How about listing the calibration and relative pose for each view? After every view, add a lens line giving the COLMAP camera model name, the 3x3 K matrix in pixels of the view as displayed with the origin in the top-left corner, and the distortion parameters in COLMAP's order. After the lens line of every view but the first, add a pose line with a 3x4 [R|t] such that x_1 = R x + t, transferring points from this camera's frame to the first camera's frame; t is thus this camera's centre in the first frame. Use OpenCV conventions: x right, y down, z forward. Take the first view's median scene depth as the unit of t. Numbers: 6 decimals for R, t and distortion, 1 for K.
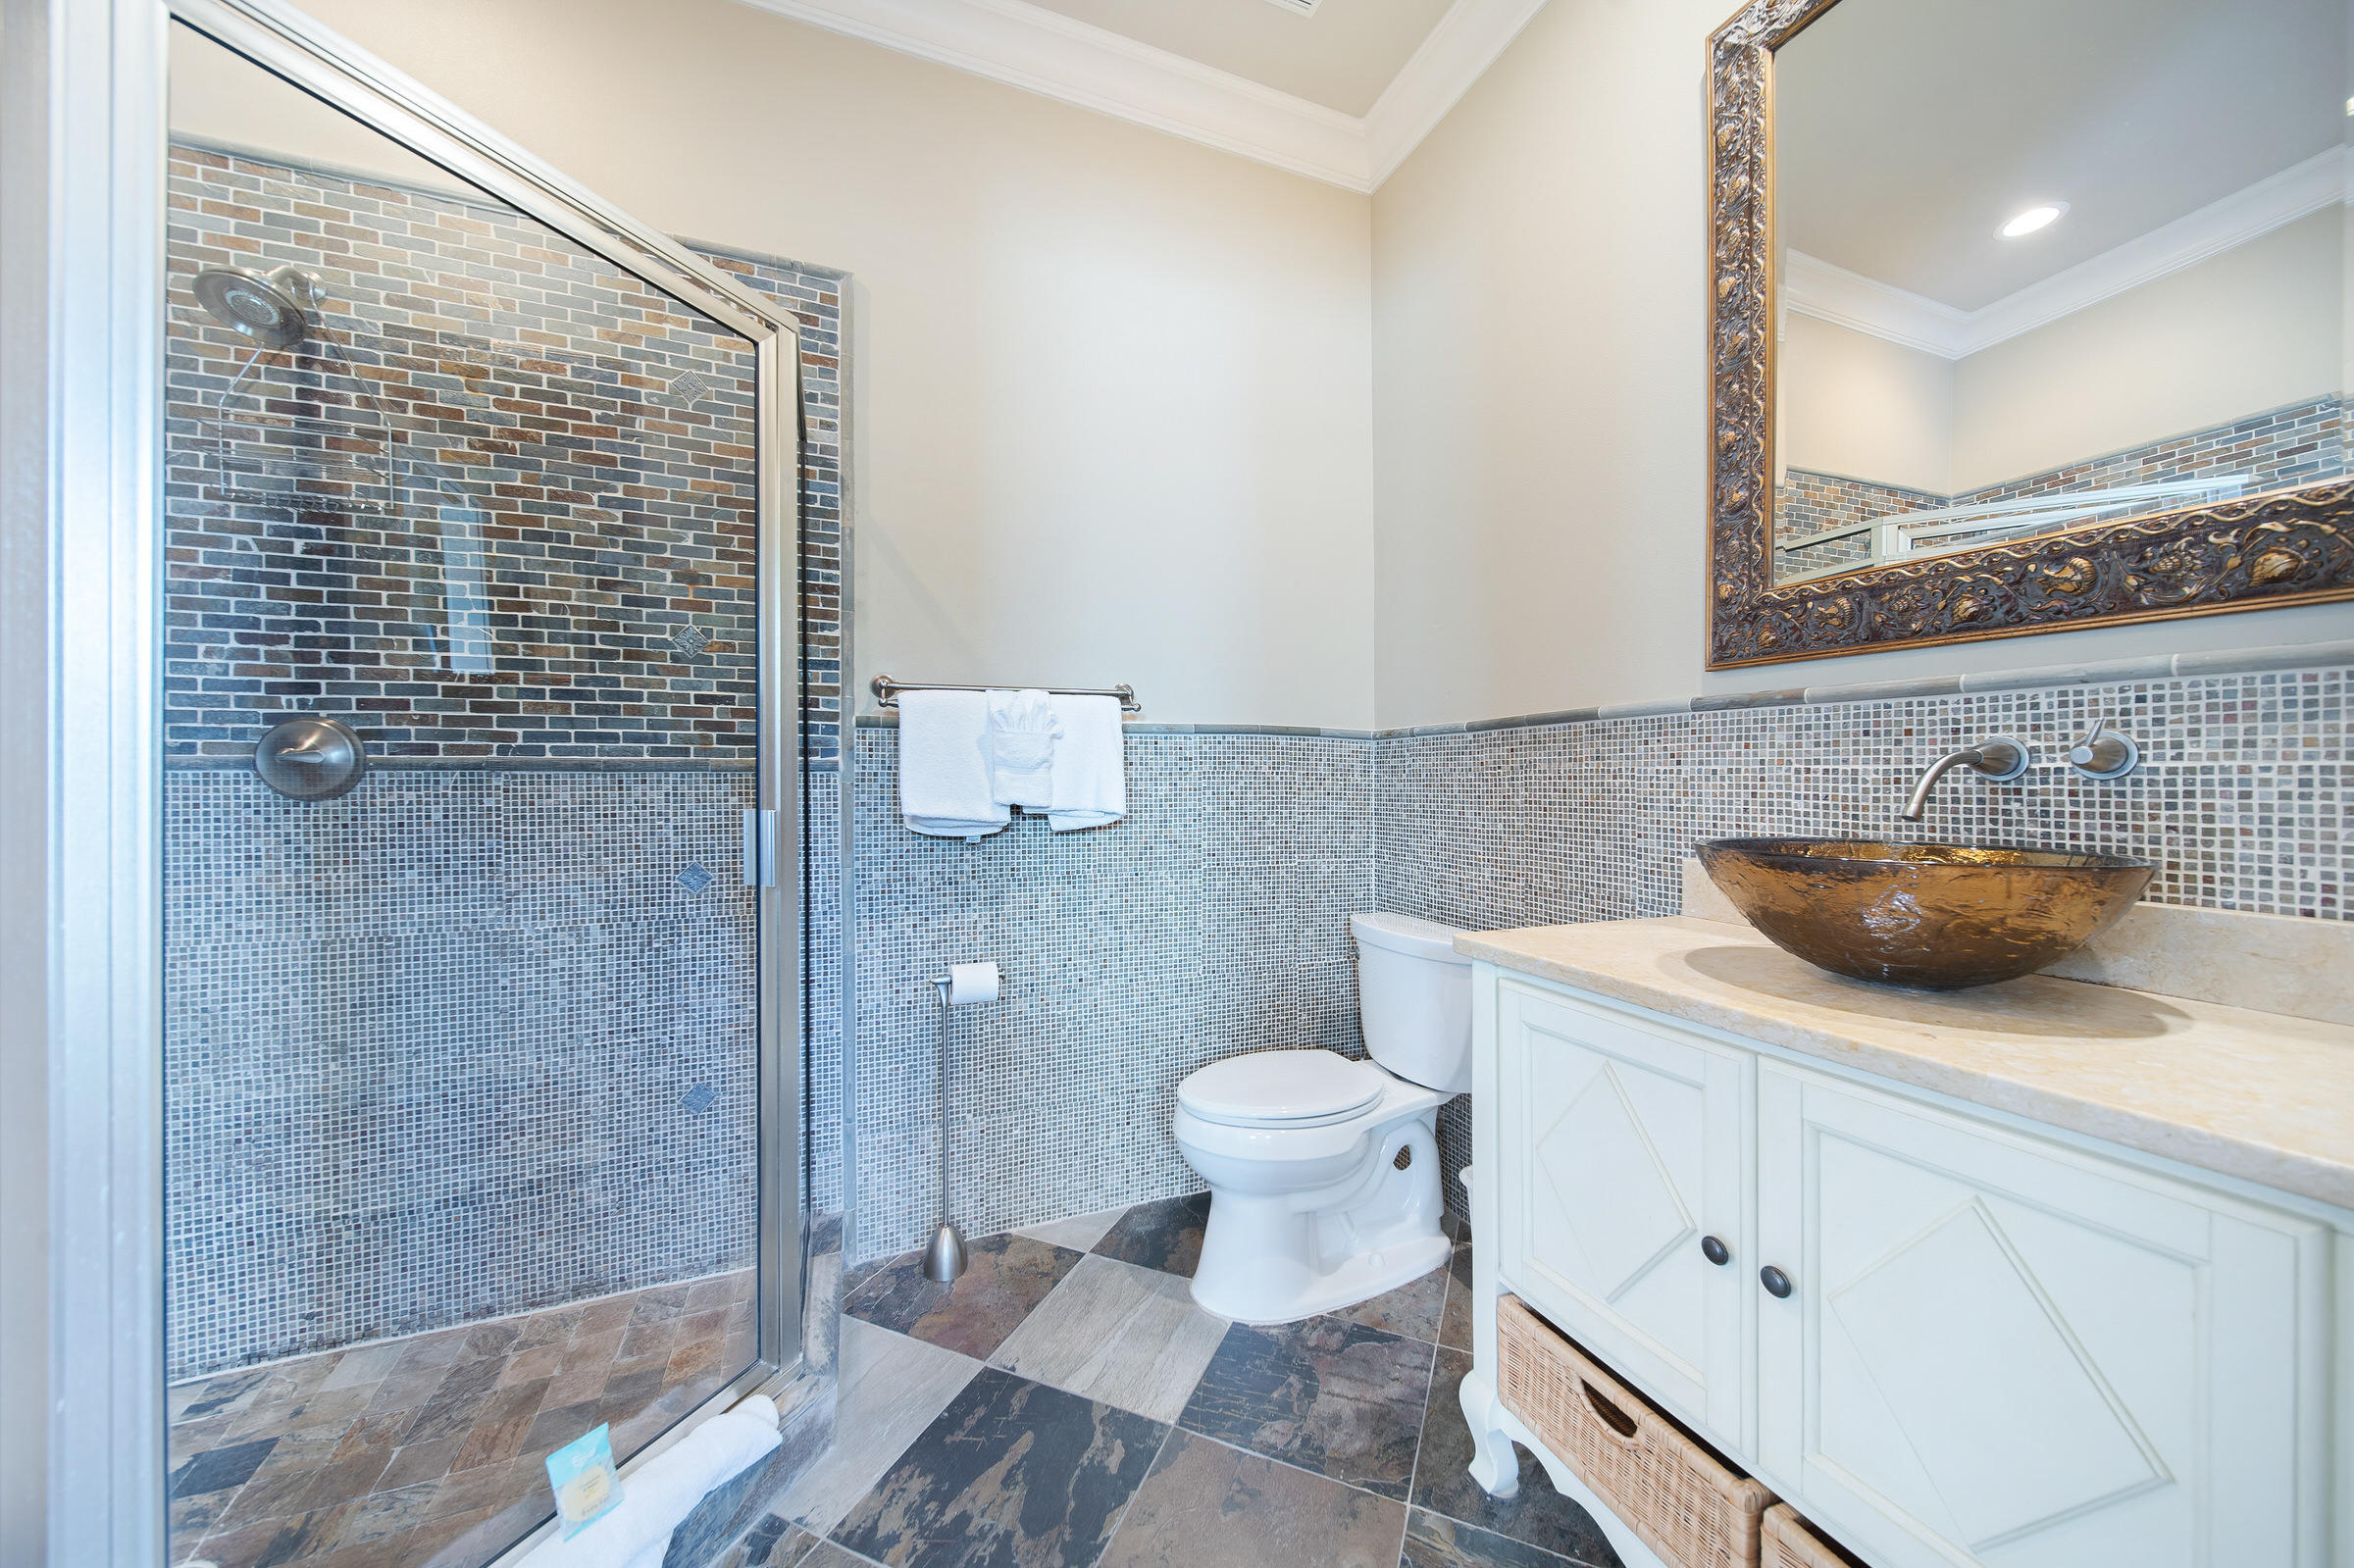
lens RADIAL K [[851.4, 0, 1221.0], [0, 851.4, 768.2], [0, 0, 1]] dist [-0.000126, 0.000031]
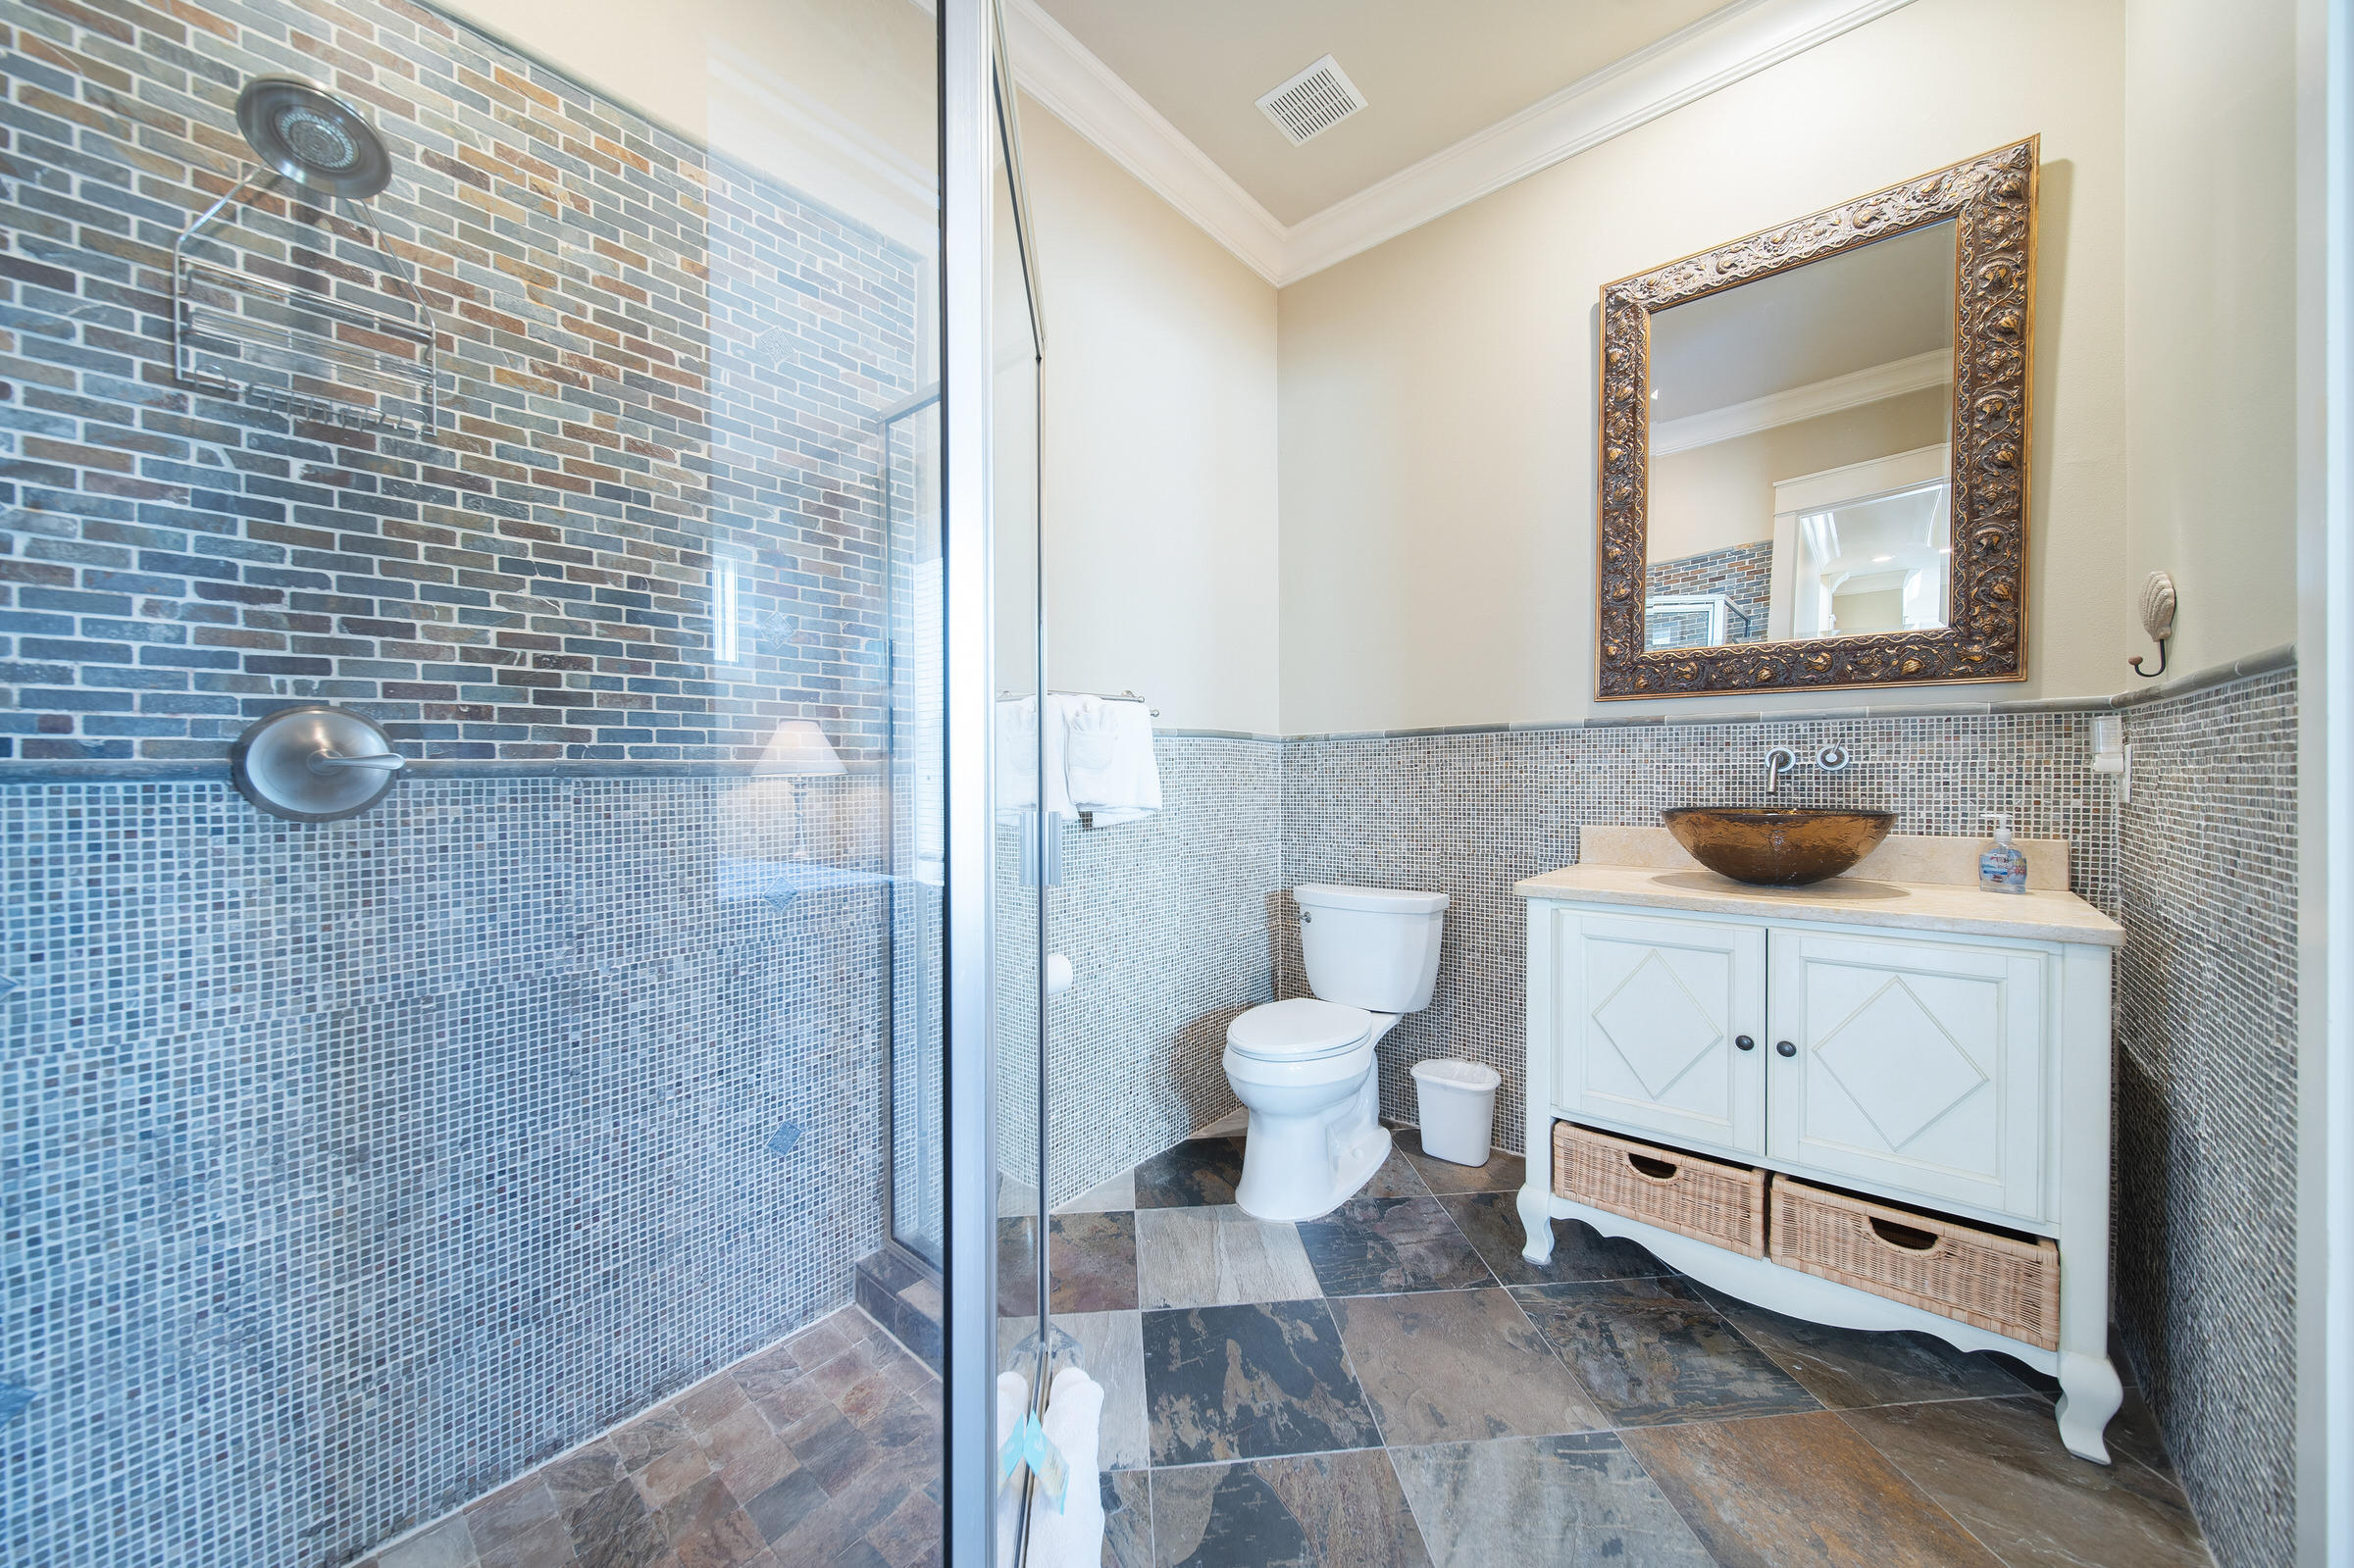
lens RADIAL K [[824.0, 0, 1231.3], [0, 824.0, 770.9], [0, 0, 1]] dist [-0.000234, -0.000090]
pose [[0.879911, -0.009227, 0.475049, -0.714776], [0.006073, 0.999948, 0.008173, -0.005967], [-0.475100, -0.004306, 0.879921, 0.011898]]
